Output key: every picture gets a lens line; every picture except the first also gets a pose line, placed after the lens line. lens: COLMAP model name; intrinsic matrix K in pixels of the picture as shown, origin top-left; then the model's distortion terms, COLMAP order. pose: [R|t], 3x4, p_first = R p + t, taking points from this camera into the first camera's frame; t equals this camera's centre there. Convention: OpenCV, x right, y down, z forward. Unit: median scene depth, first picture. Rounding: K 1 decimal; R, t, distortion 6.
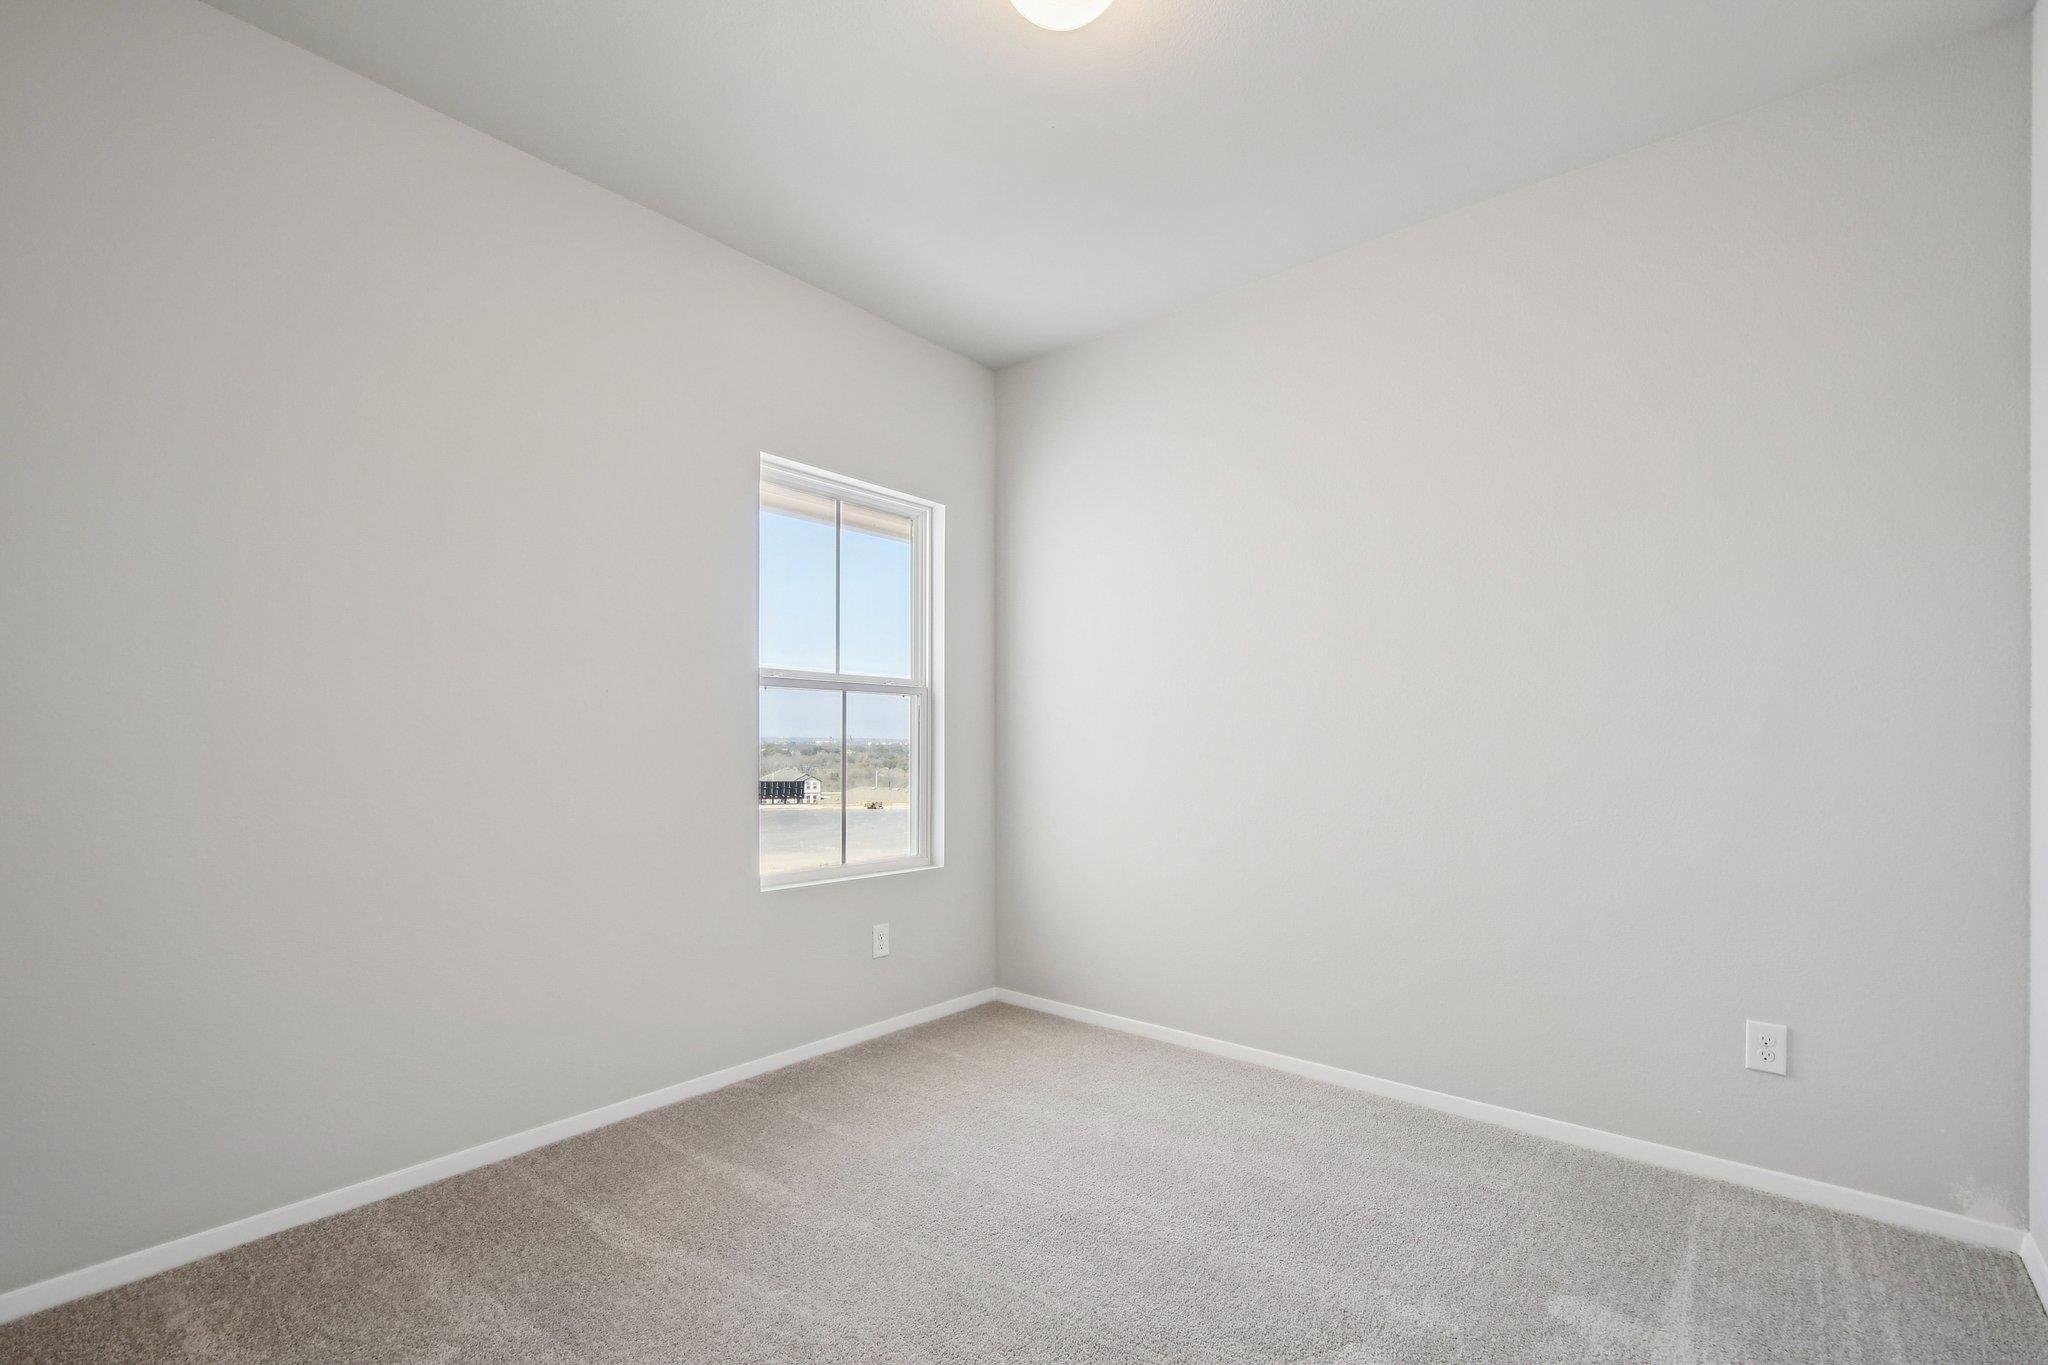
lens RADIAL K [[906.3, 0, 1024.1], [0, 906.3, 727.2], [0, 0, 1]] dist [-0.001533, 0.000648]
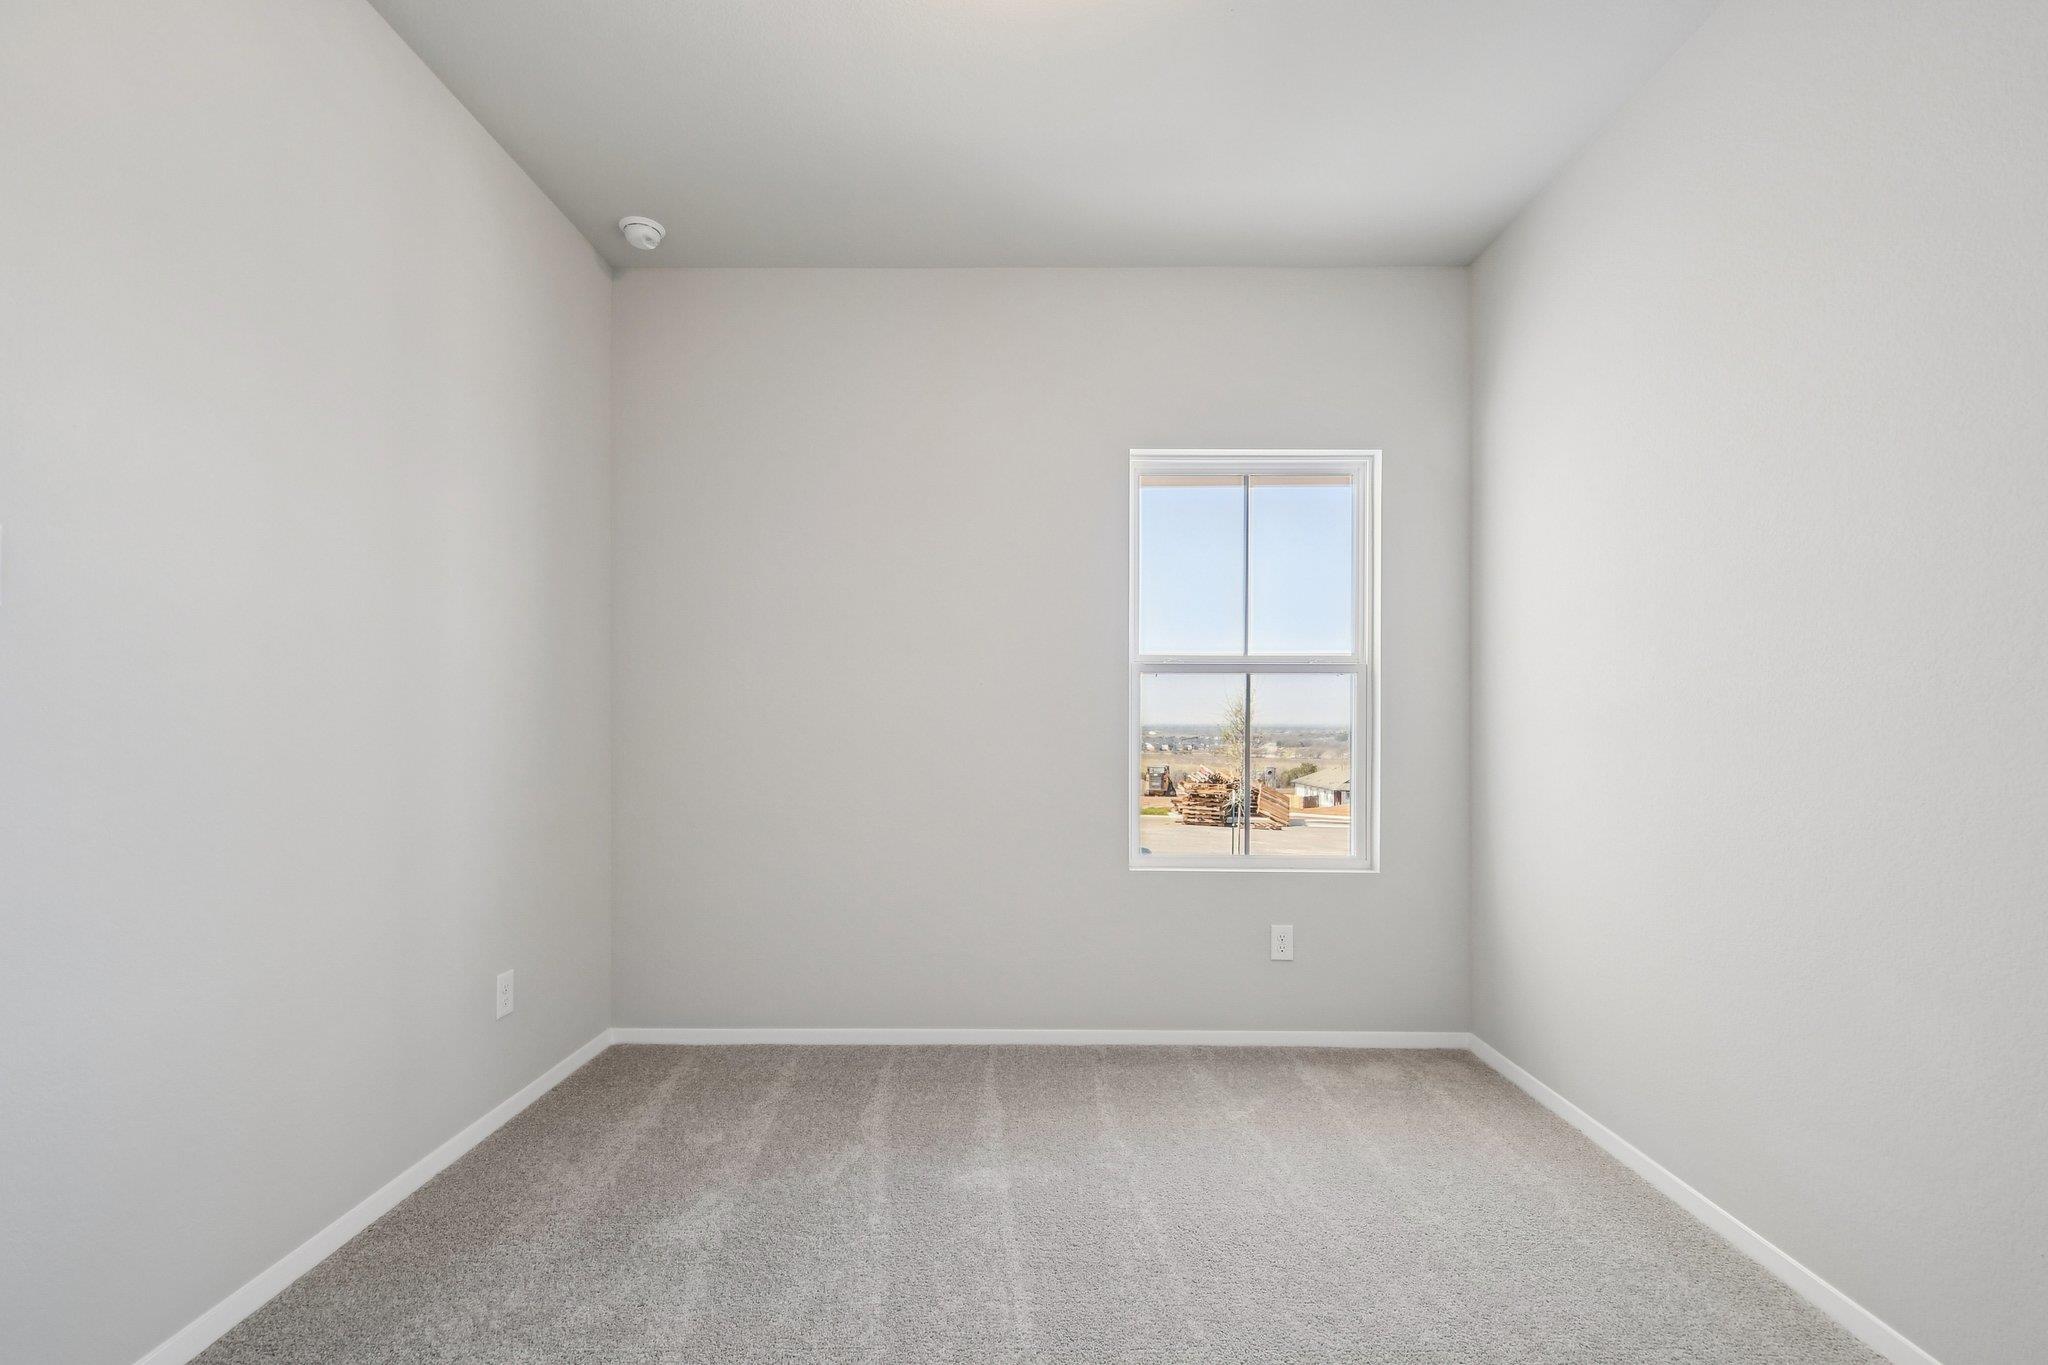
lens RADIAL K [[906.3, 0, 1024.1], [0, 906.3, 727.2], [0, 0, 1]] dist [-0.001533, 0.000648]
pose [[0.631920, -0.009120, -0.774980, 0.385929], [0.013995, 0.999902, -0.000355, 0.013608], [0.774907, -0.010621, 0.631986, 0.217839]]
